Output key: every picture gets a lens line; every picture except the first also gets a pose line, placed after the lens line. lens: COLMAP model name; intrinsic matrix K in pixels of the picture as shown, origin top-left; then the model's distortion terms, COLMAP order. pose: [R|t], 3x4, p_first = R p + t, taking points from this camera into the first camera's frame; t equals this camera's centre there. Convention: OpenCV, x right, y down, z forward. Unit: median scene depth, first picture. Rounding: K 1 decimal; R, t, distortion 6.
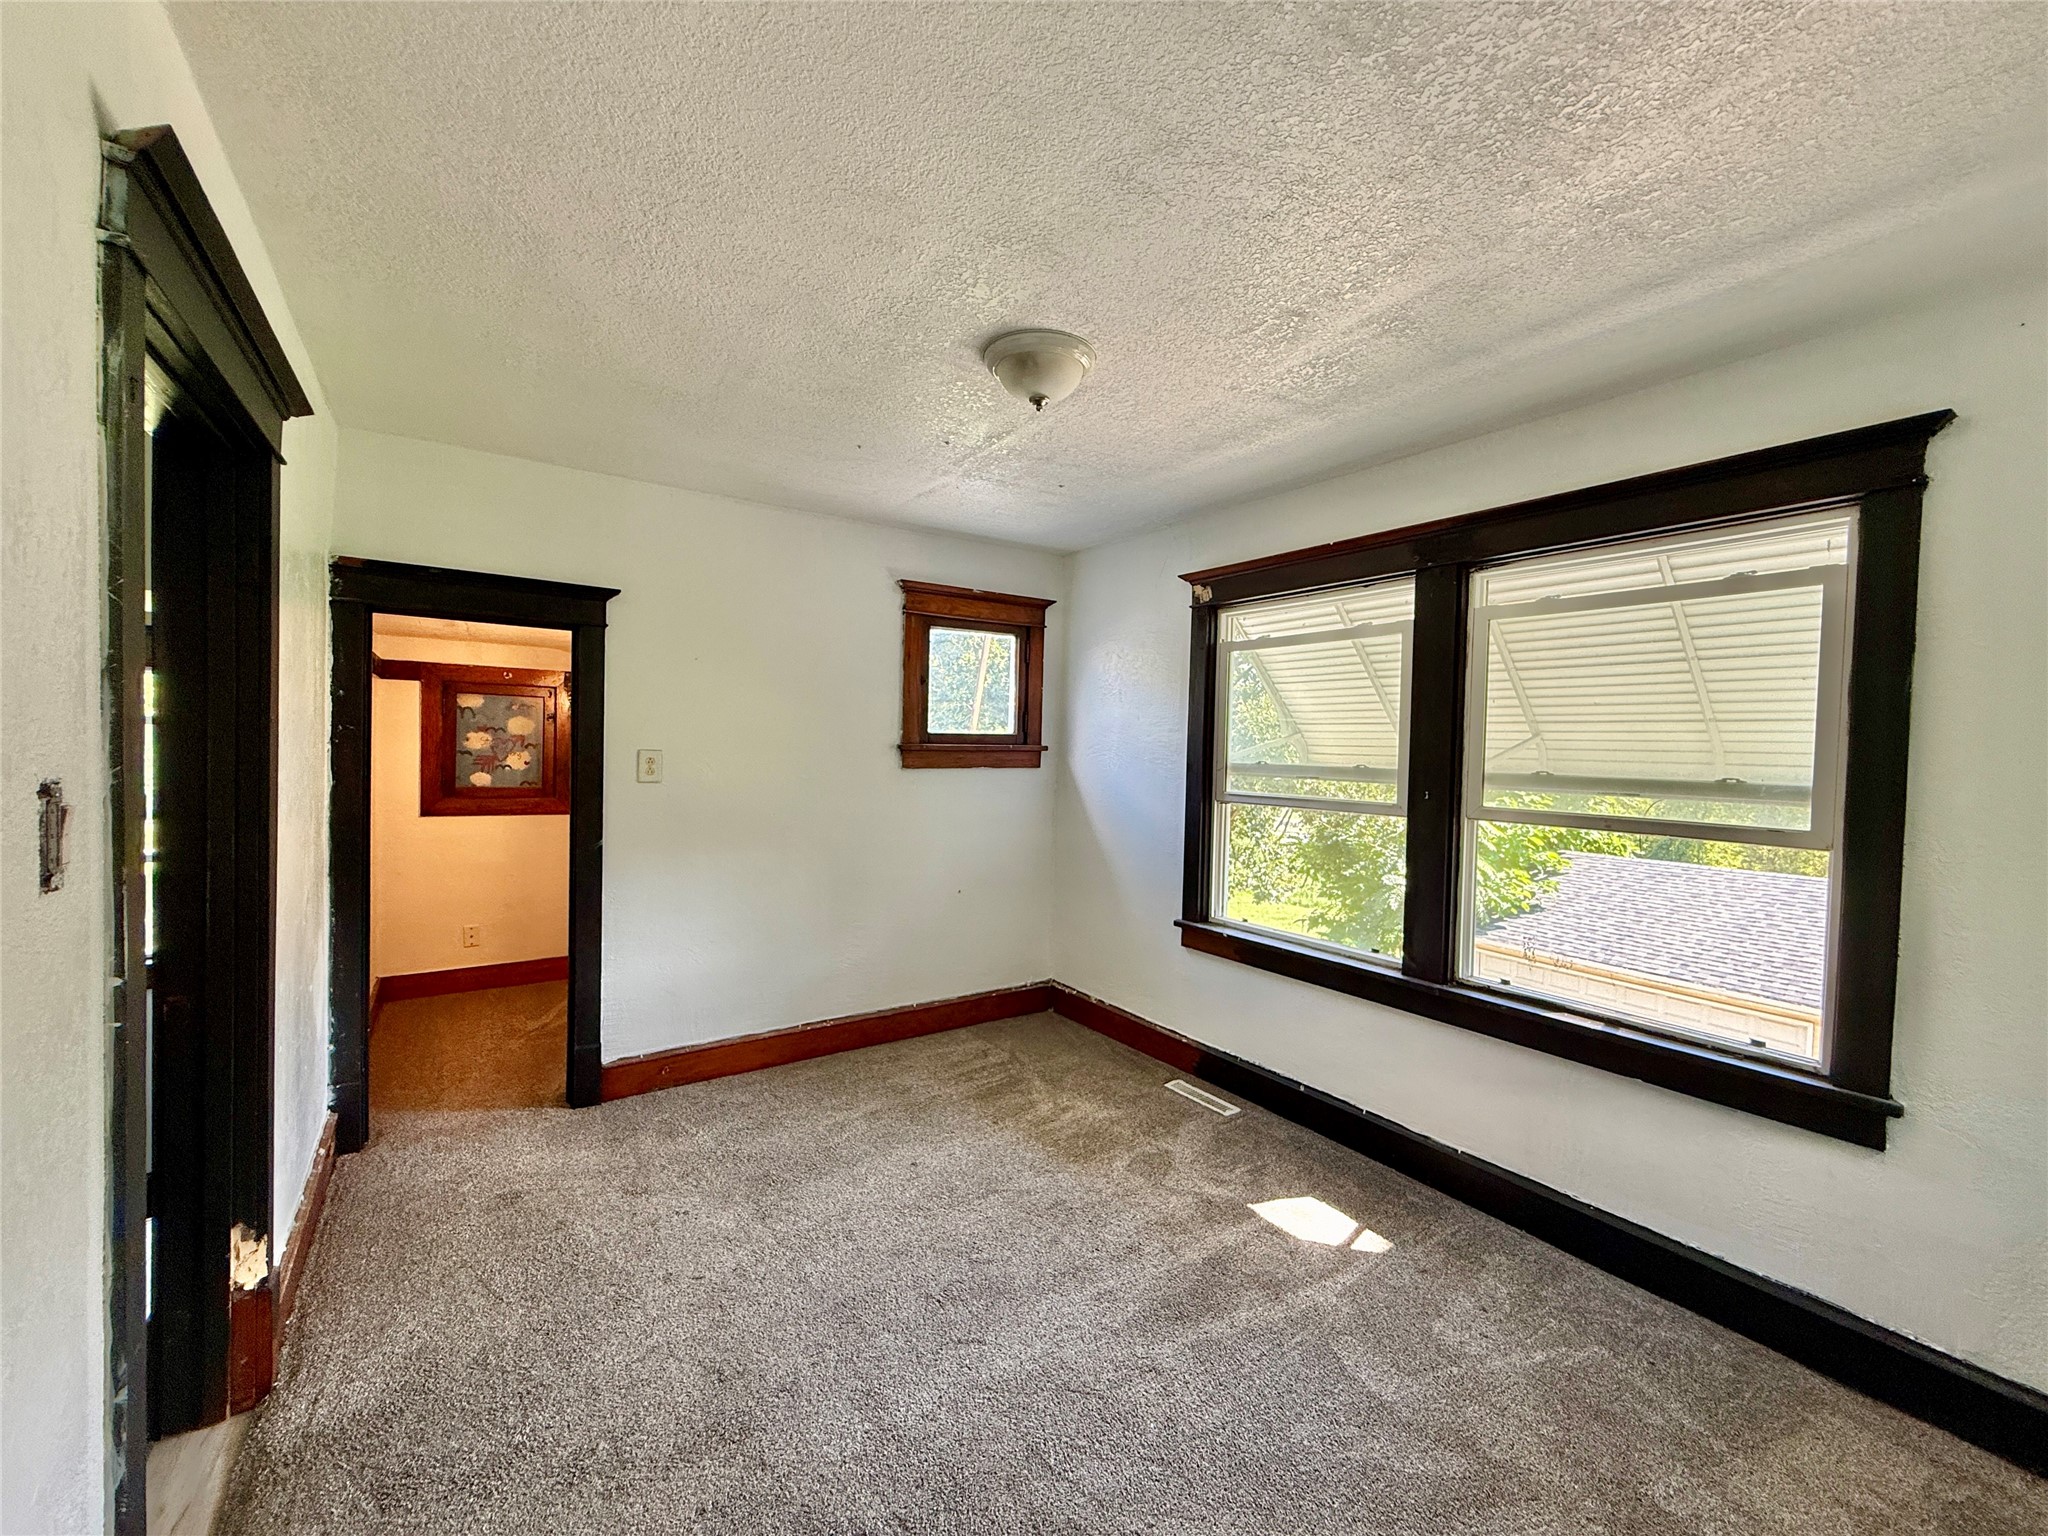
lens RADIAL K [[817.8, 0, 1023.1], [0, 817.8, 763.9], [0, 0, 1]] dist [-0.003079, 0.001569]
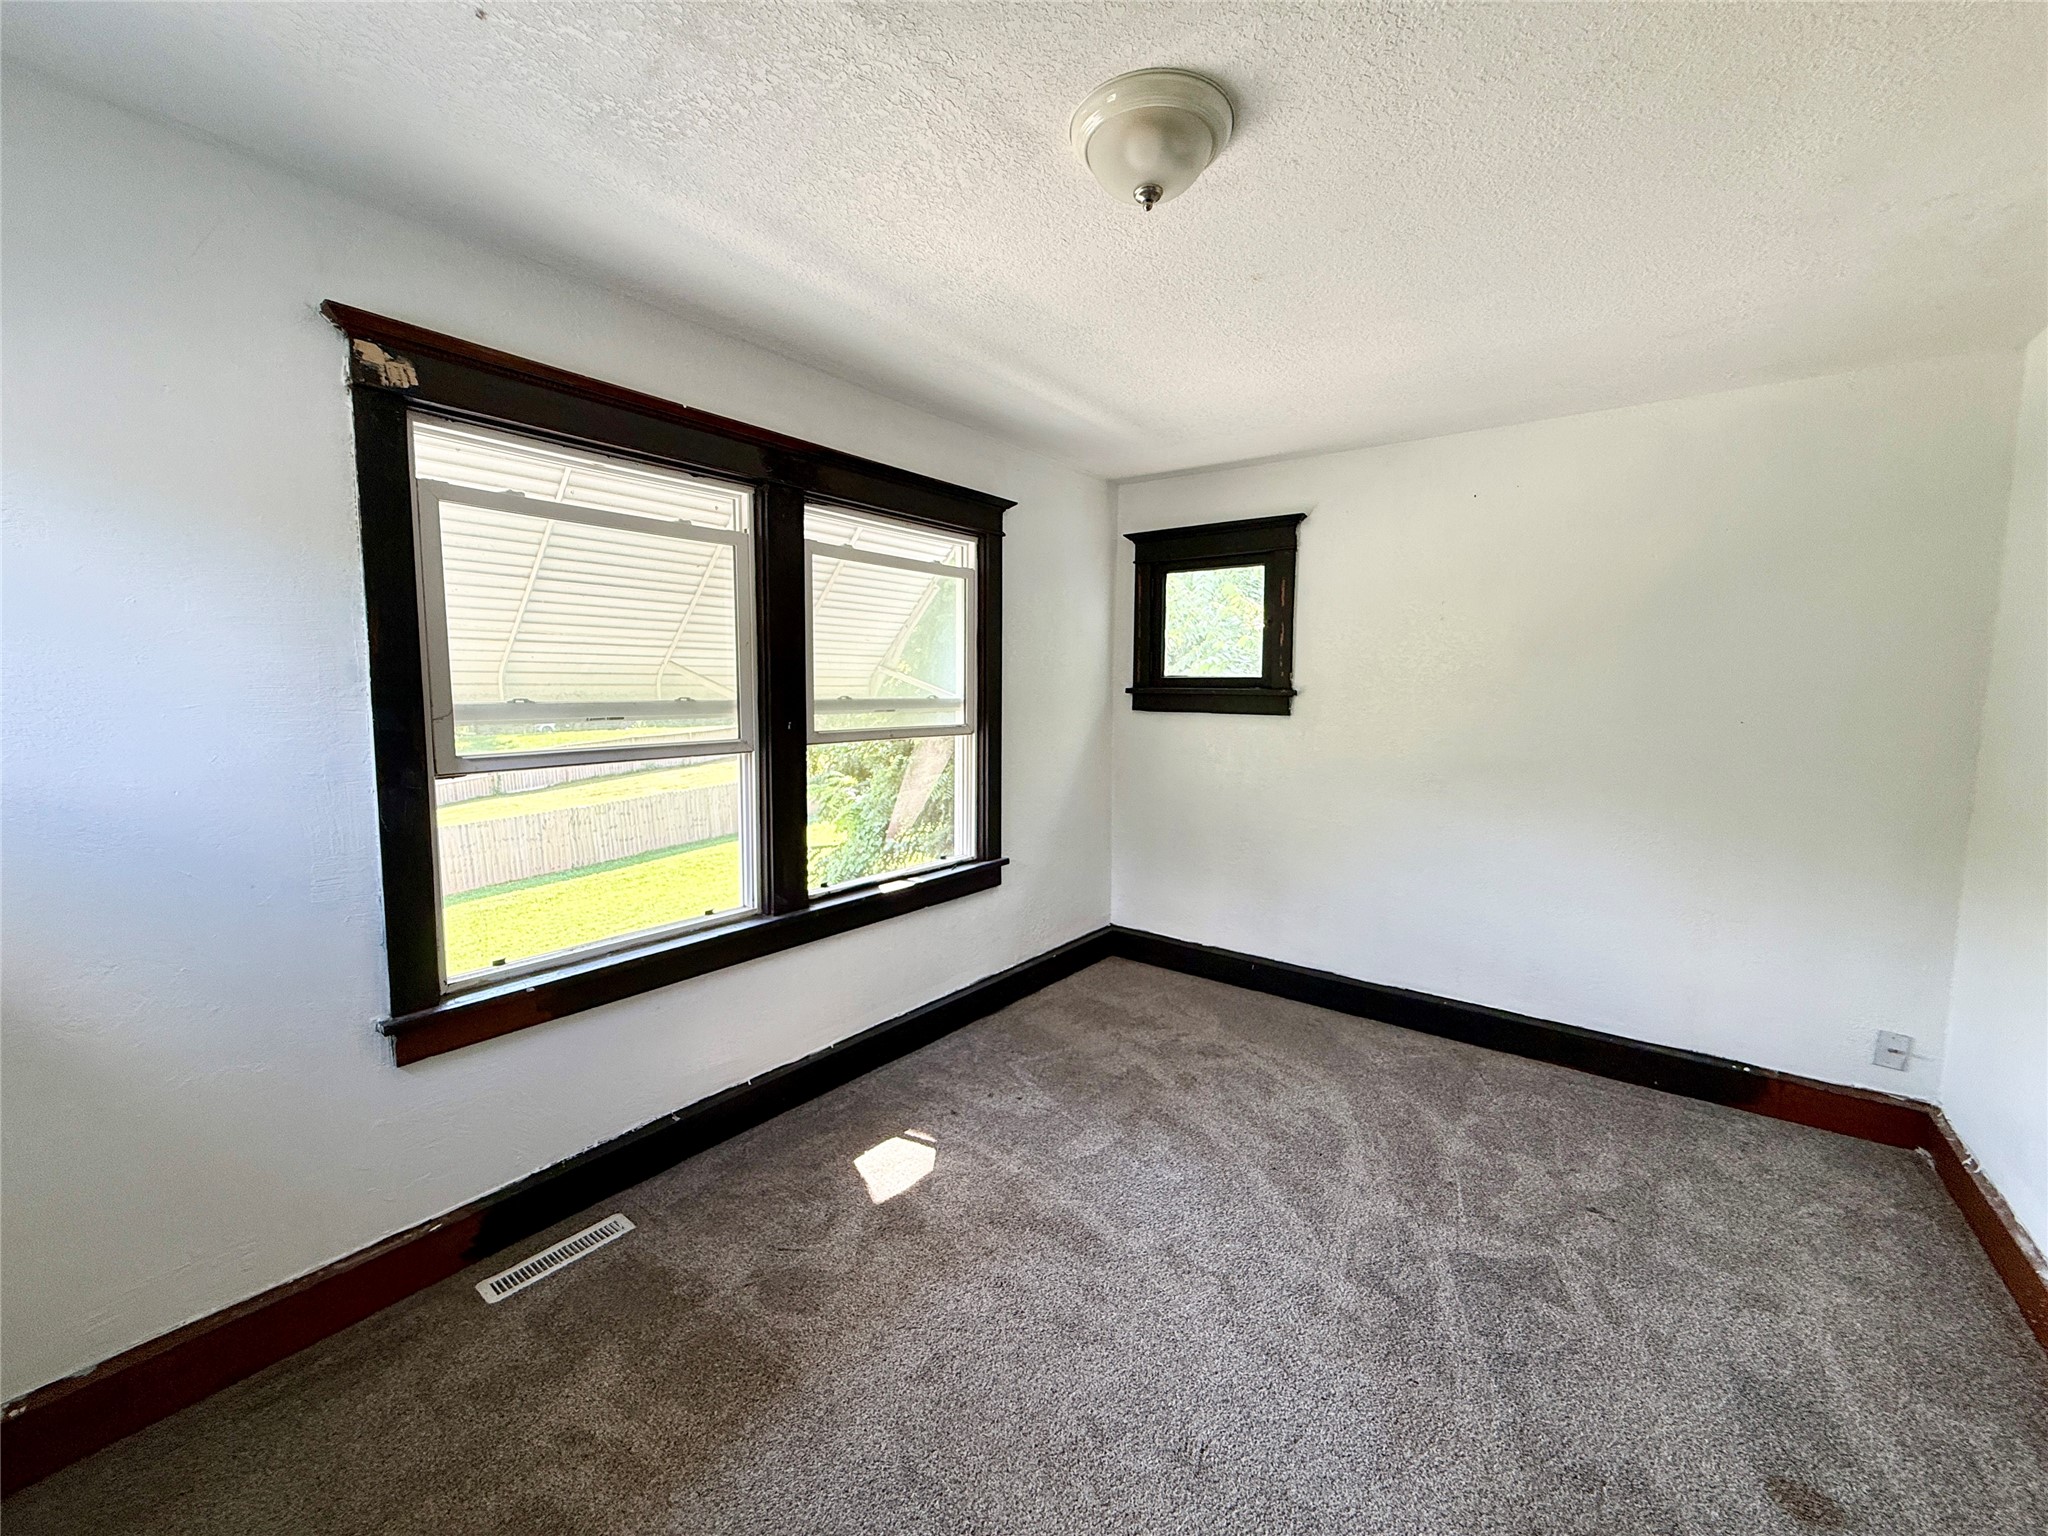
lens RADIAL K [[817.8, 0, 1024.3], [0, 817.8, 766.4], [0, 0, 1]] dist [-0.003079, 0.001569]
pose [[-0.307497, -0.122157, 0.943676, -0.576462], [0.005746, 0.991469, 0.130216, -0.043510], [-0.951532, 0.045463, -0.304171, 1.151380]]
